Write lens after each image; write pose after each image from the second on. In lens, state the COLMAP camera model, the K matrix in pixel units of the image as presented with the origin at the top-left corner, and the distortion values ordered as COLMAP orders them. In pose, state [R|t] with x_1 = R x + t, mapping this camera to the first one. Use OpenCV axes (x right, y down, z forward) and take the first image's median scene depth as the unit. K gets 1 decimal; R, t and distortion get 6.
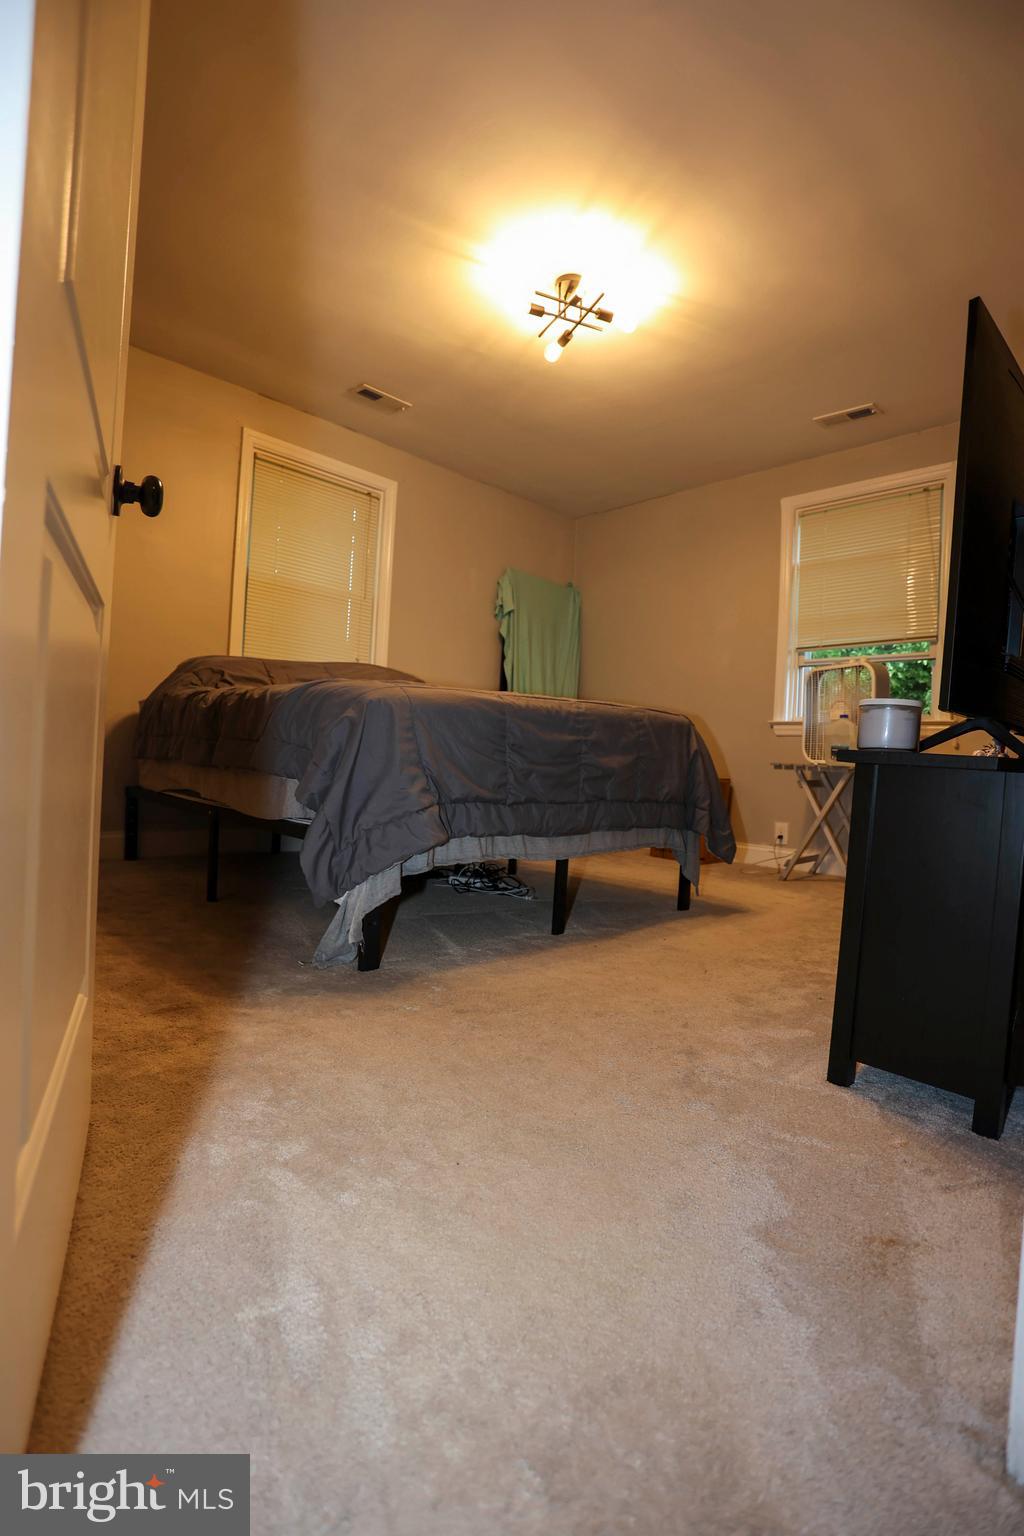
lens RADIAL K [[733.0, 0, 512.0], [0, 733.0, 768.0], [0, 0, 1]] dist [-0.048148, 0.000020]
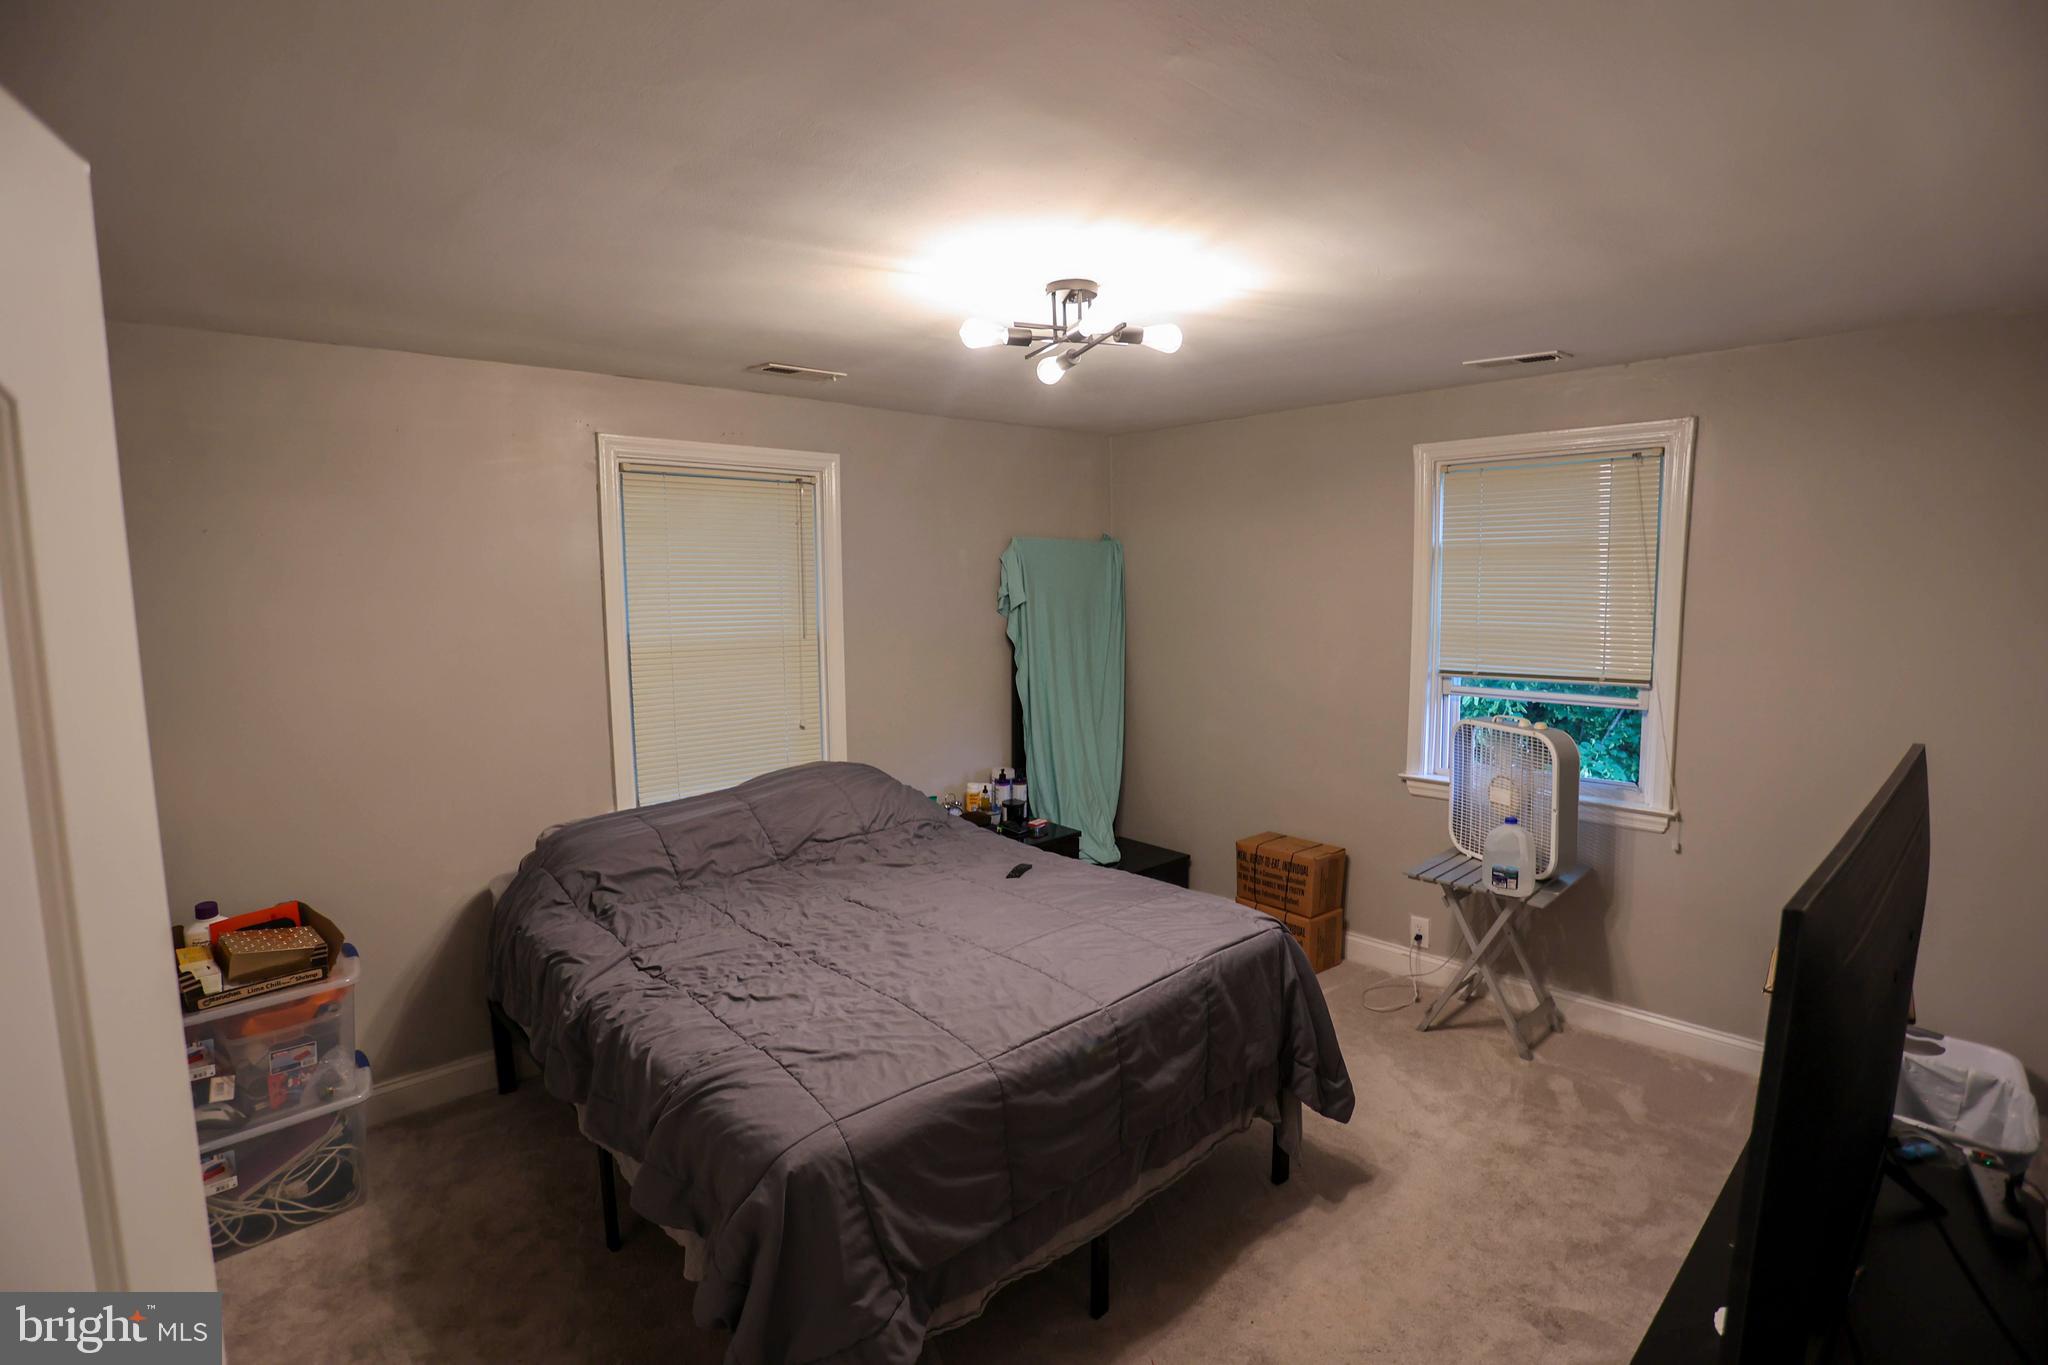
lens RADIAL K [[977.3, 0, 1029.8], [0, 977.3, 689.6], [0, 0, 1]] dist [-0.048148, 0.000020]
pose [[0.998018, -0.056686, -0.027315, 0.031127], [0.059310, 0.992441, 0.107442, -0.267521], [0.021018, -0.108849, 0.993836, 0.084845]]
